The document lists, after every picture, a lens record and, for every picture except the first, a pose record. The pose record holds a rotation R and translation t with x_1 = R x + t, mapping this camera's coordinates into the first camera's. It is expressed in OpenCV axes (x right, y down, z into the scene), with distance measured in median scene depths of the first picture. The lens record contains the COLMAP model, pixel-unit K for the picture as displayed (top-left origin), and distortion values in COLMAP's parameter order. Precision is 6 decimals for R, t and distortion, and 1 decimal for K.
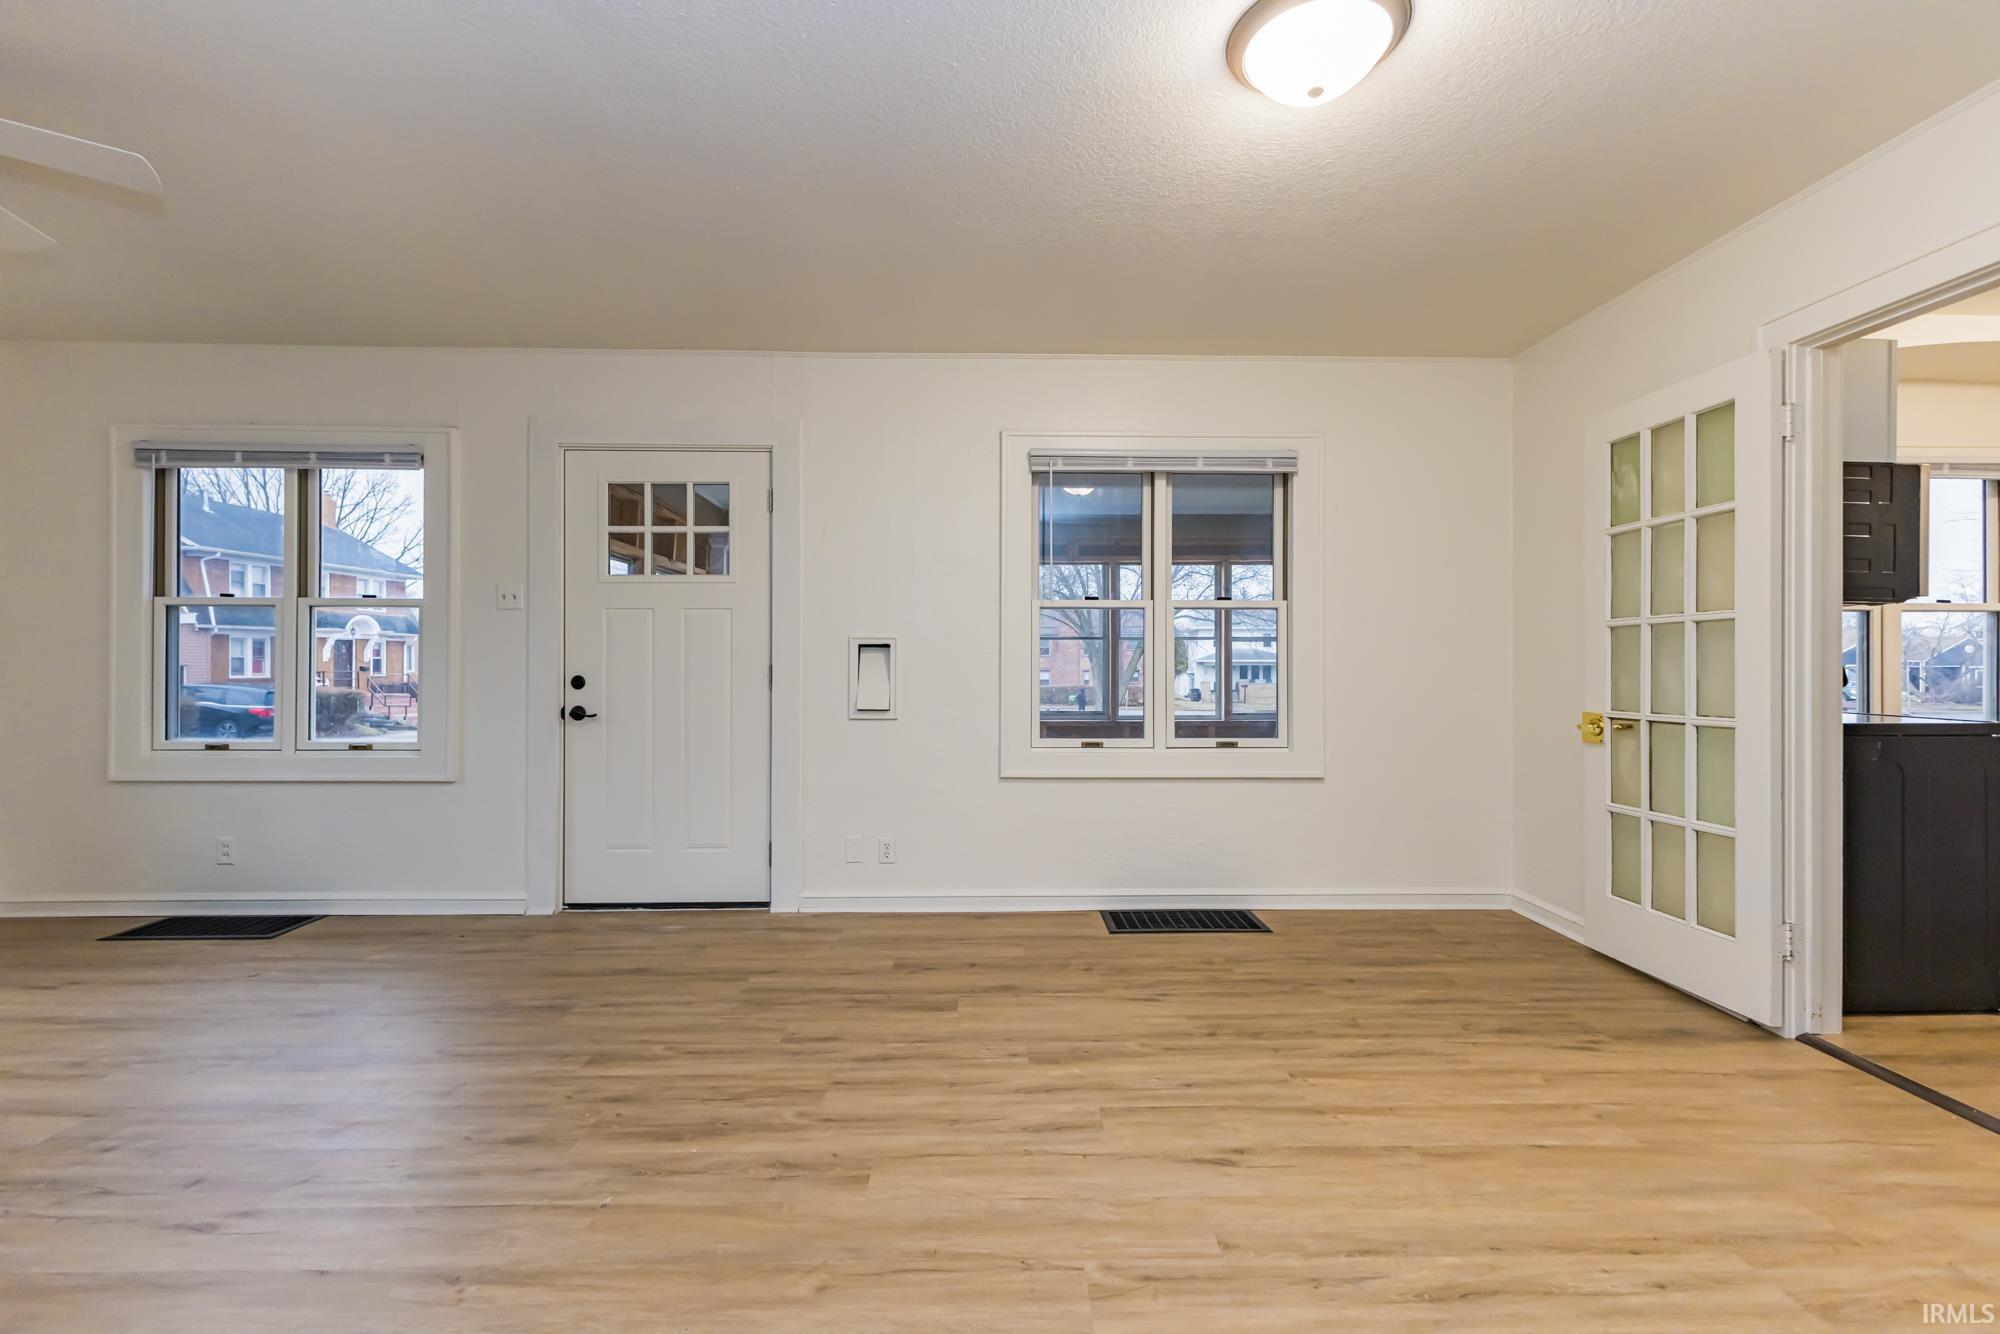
lens RADIAL K [[879.9, 0, 995.0], [0, 879.9, 664.5], [0, 0, 1]] dist [0.011346, -0.000825]
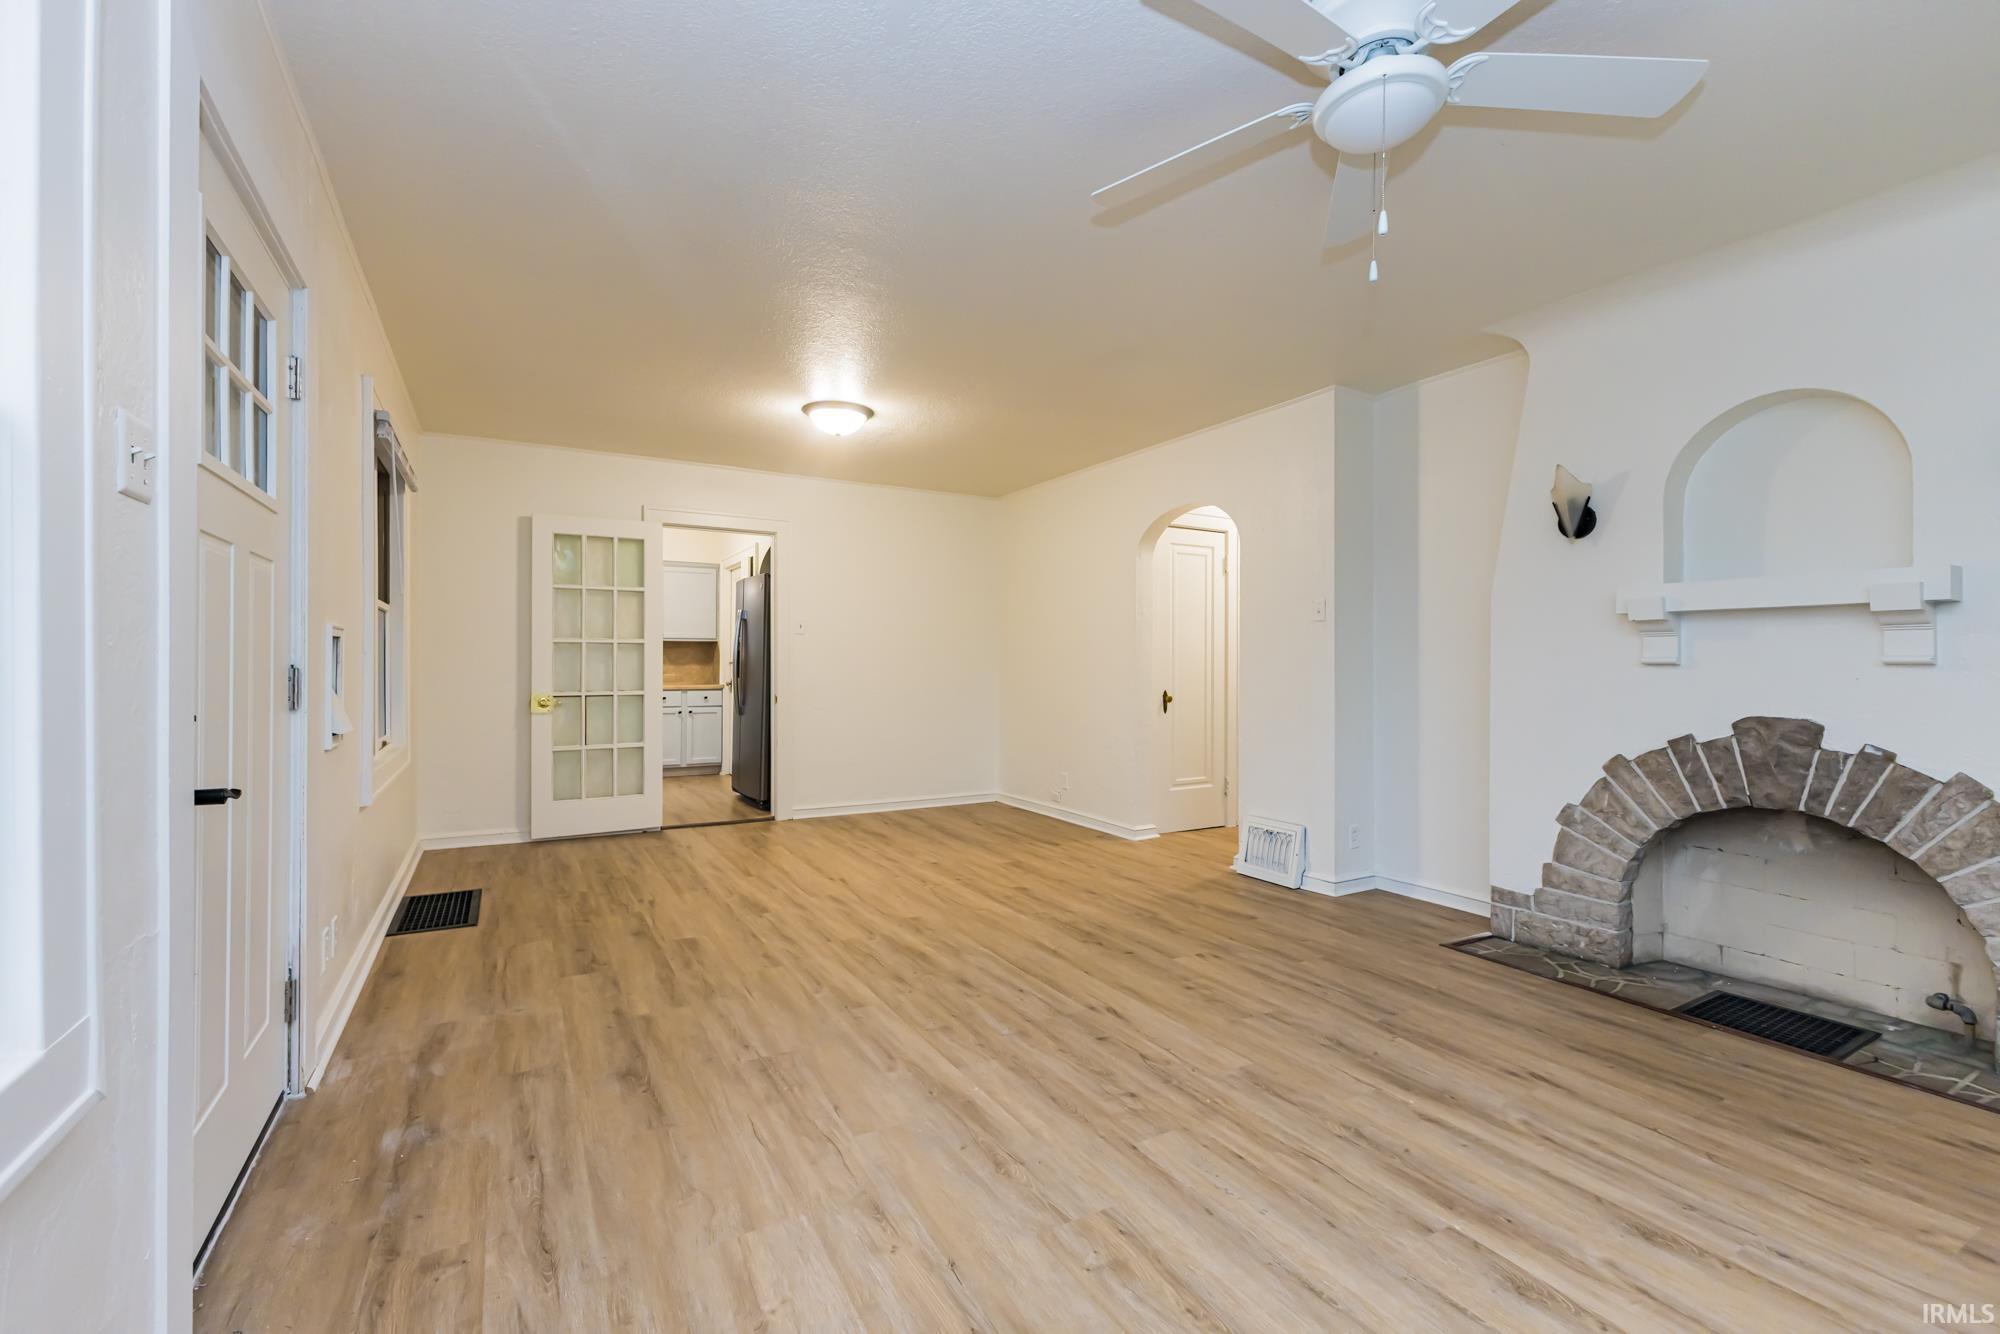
lens RADIAL K [[859.3, 0, 1005.1], [0, 859.3, 663.3], [0, 0, 1]] dist [0.017947, -0.004583]
pose [[-0.492574, 0.000991, 0.870270, -1.666151], [-0.003451, 0.999989, -0.003092, -0.006730], [-0.870264, -0.004526, -0.492565, 1.497733]]
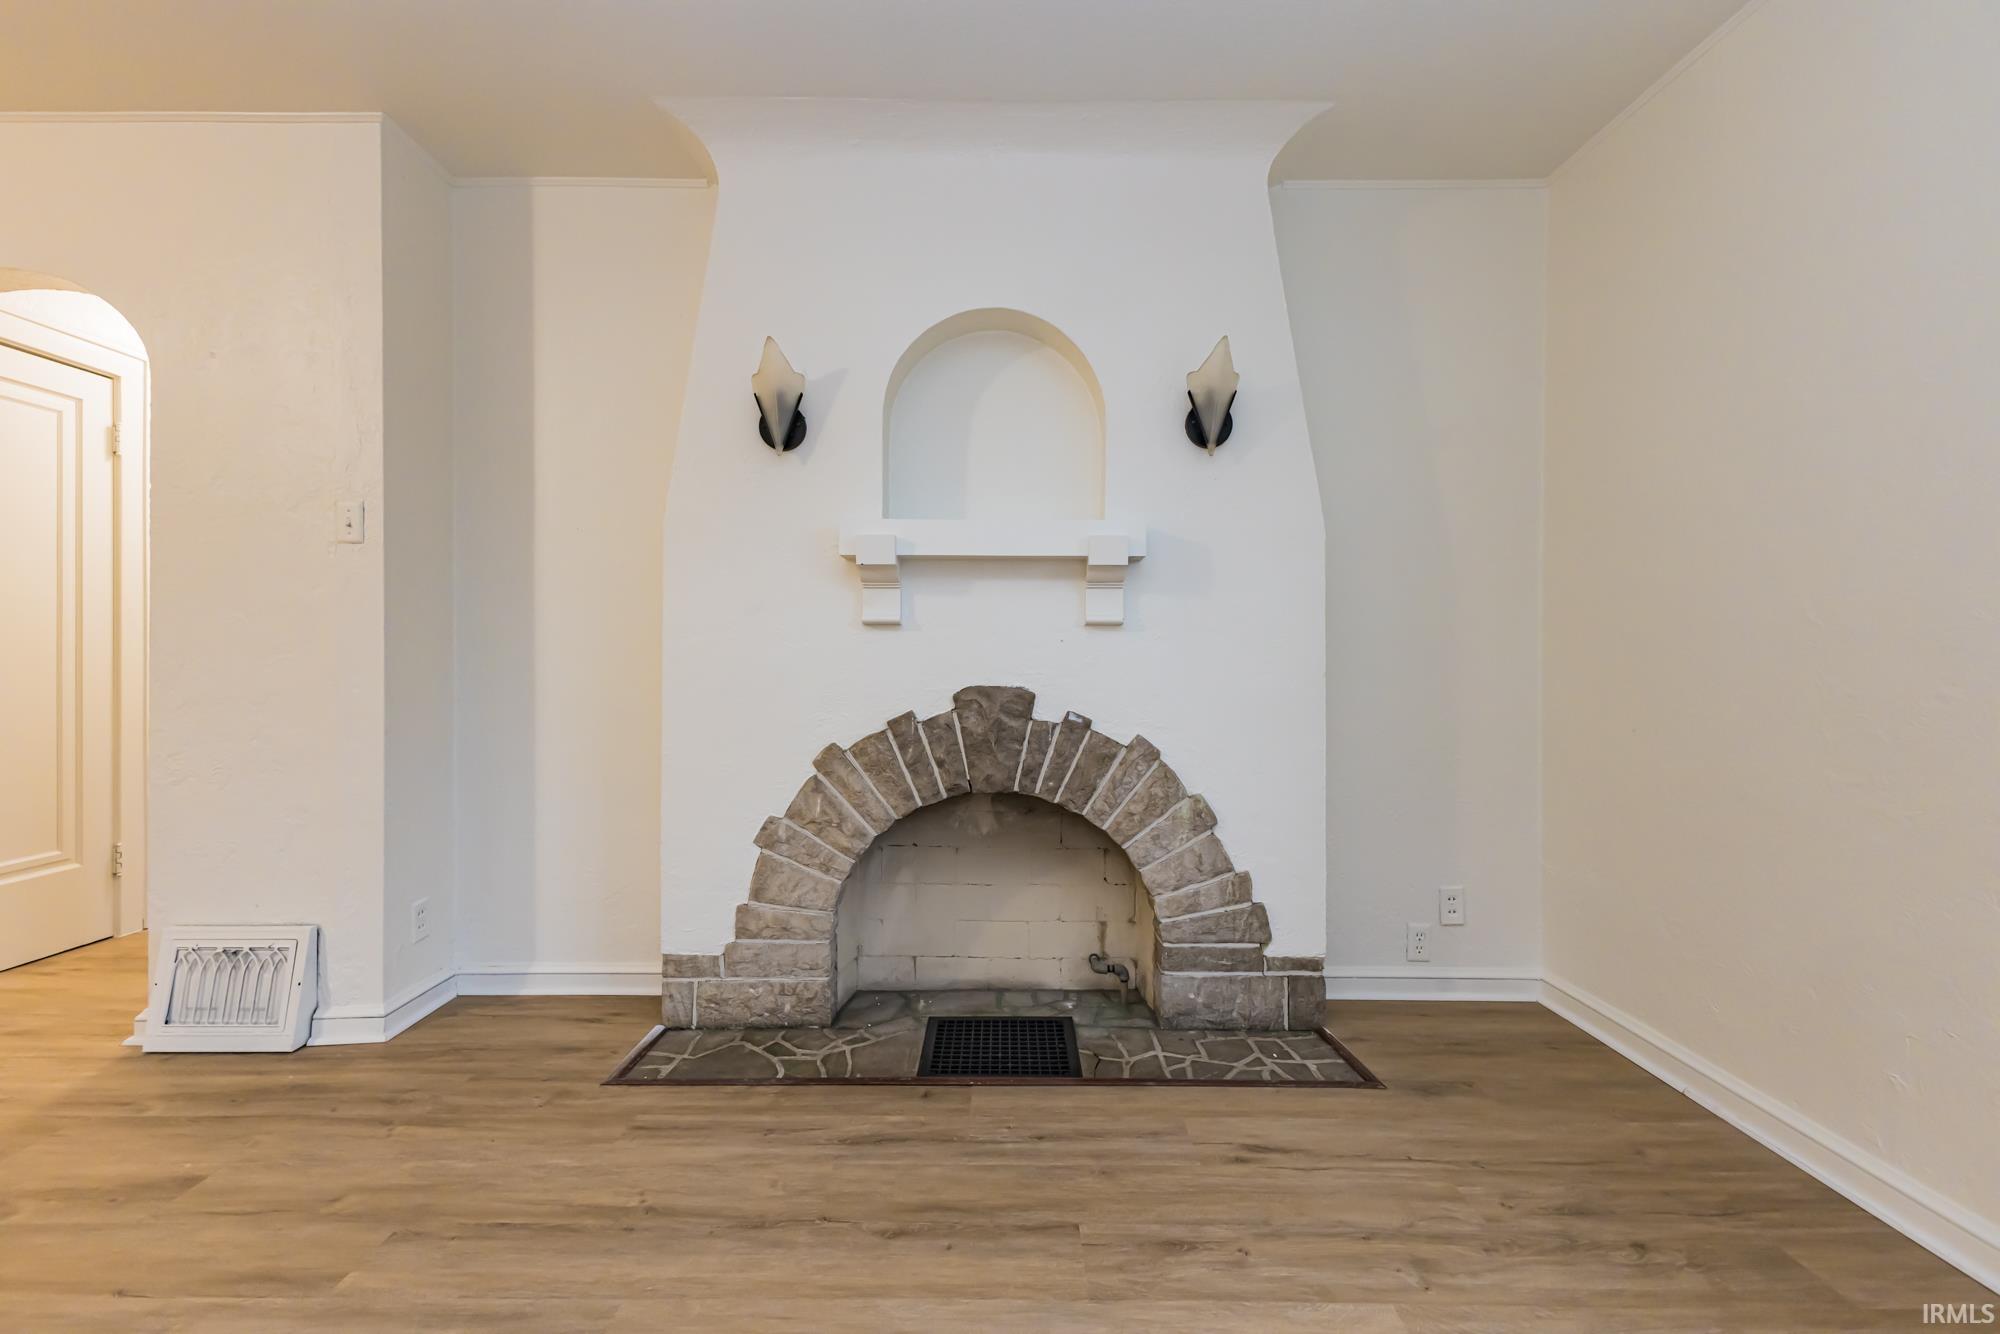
lens RADIAL K [[858.7, 0, 1001.7], [0, 858.7, 660.2], [0, 0, 1]] dist [0.009472, 0.000027]
pose [[-0.999875, -0.002879, 0.015539, -1.154946], [-0.002829, 0.999991, 0.003238, 0.027218], [-0.015548, 0.003193, -0.999874, 0.986633]]
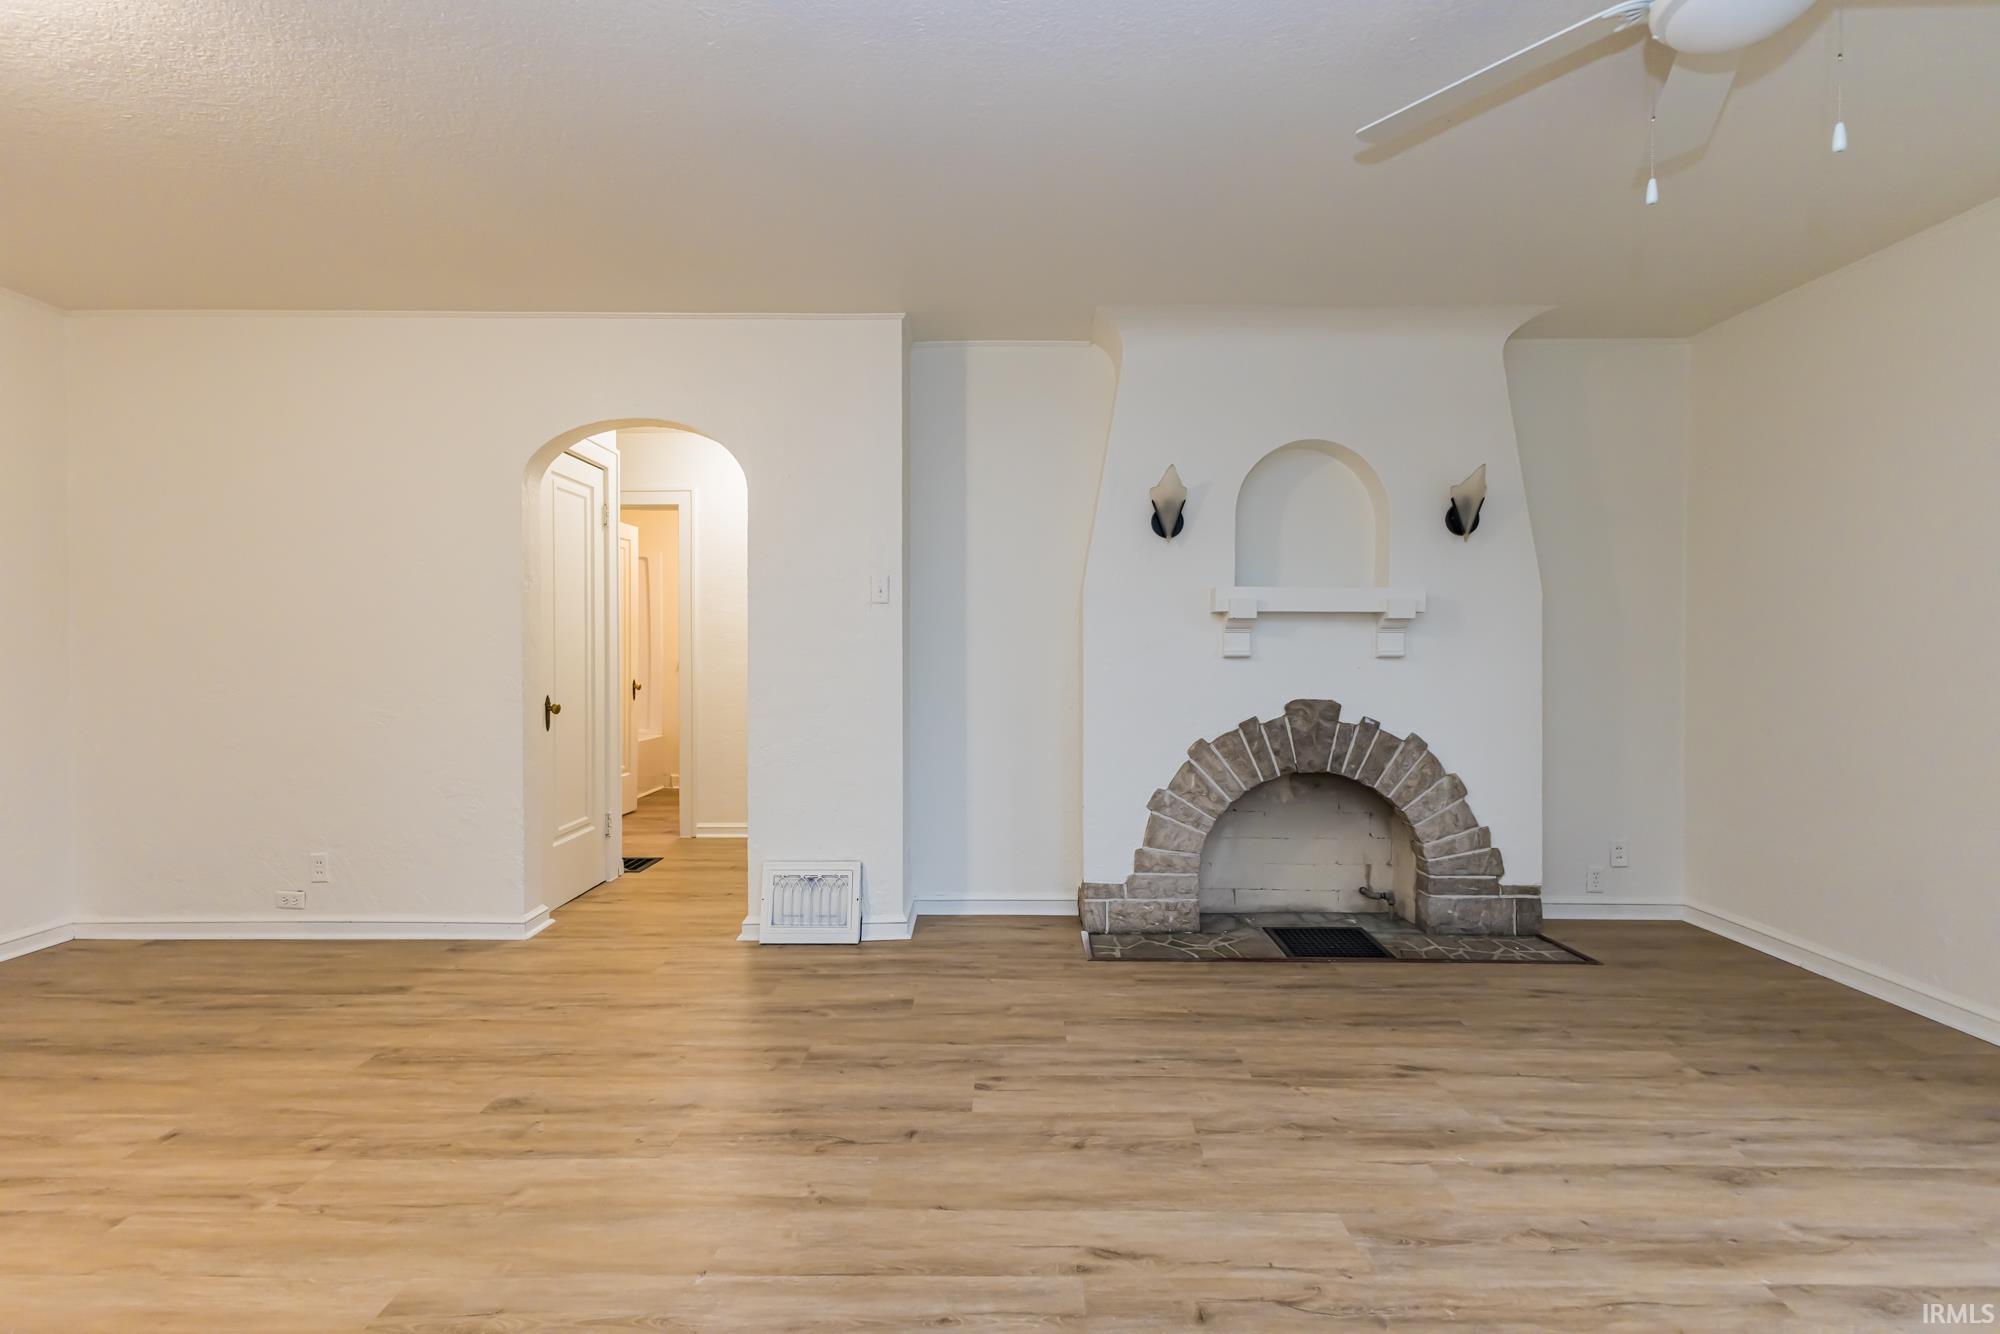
lens RADIAL K [[859.3, 0, 1005.1], [0, 859.3, 663.3], [0, 0, 1]] dist [0.017947, -0.004583]
pose [[-0.999829, -0.001080, 0.018434, -0.606322], [-0.000829, 0.999907, 0.013645, -0.022554], [-0.018447, 0.013627, -0.999737, 1.481902]]
